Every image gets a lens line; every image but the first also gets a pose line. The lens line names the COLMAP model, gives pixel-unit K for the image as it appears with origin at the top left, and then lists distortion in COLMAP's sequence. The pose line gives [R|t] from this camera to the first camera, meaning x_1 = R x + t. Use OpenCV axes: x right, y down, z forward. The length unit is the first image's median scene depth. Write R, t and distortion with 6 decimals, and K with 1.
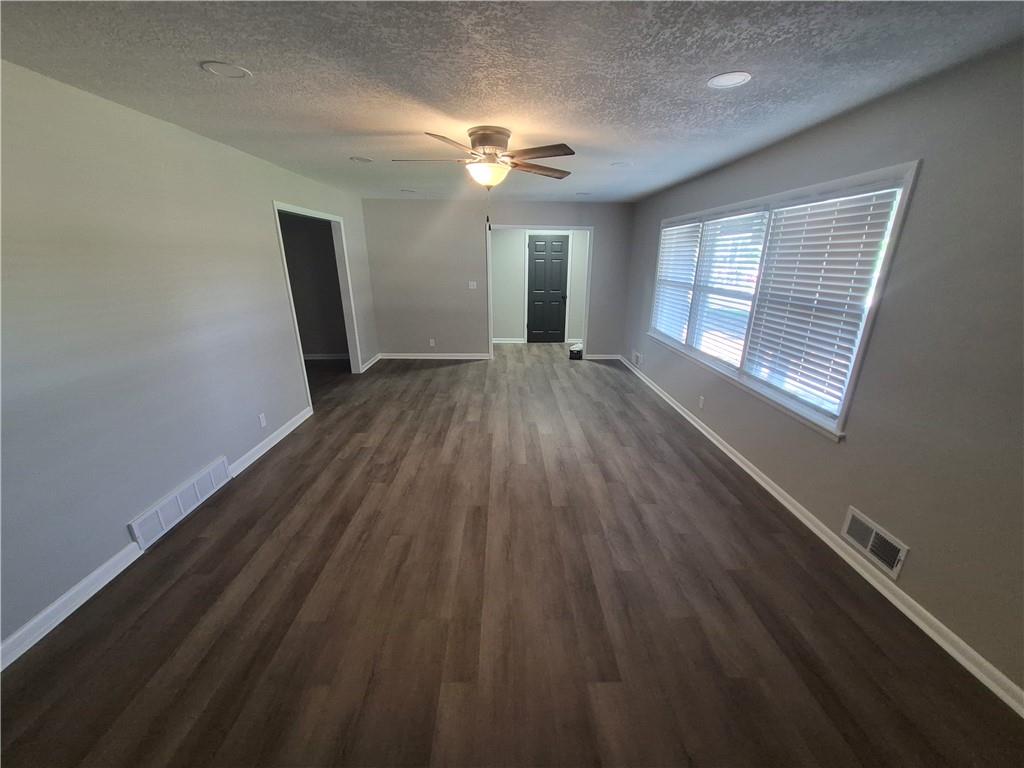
lens RADIAL K [[402.0, 0, 513.6], [0, 402.0, 389.4], [0, 0, 1]] dist [0.005359, -0.000019]
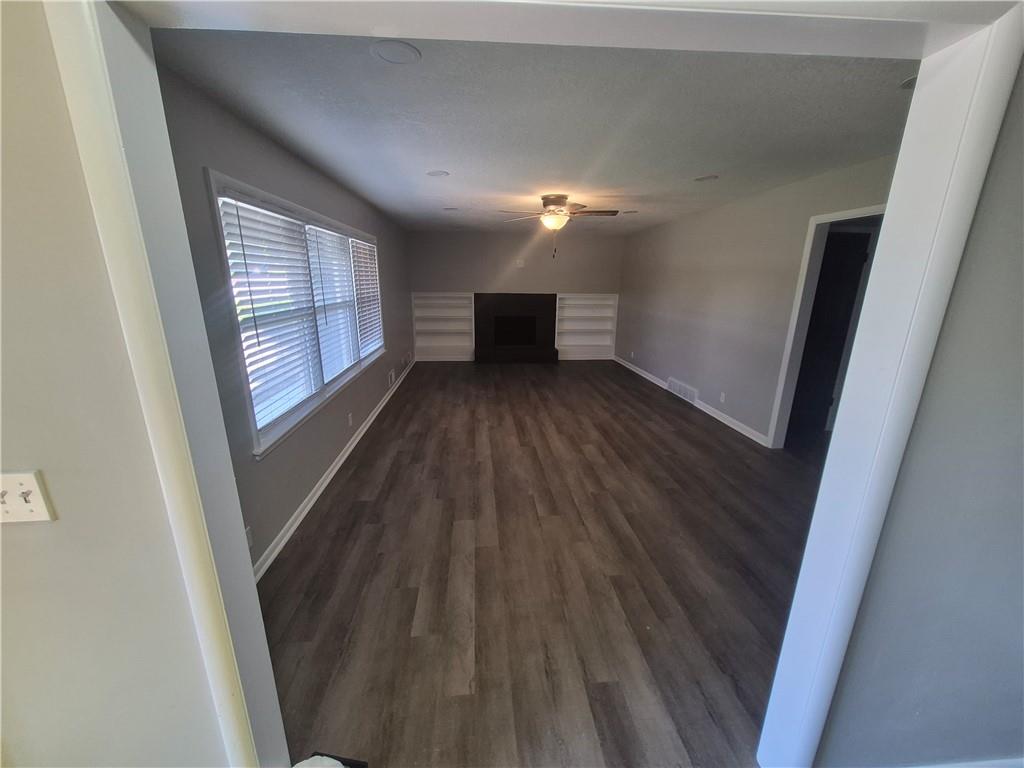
lens RADIAL K [[402.0, 0, 511.6], [0, 402.0, 386.5], [0, 0, 1]] dist [0.005359, -0.000019]
pose [[-0.997860, 0.003048, -0.065311, 0.144328], [-0.033282, 0.836127, 0.547525, -0.580461], [0.056278, 0.548527, -0.834237, 1.793445]]
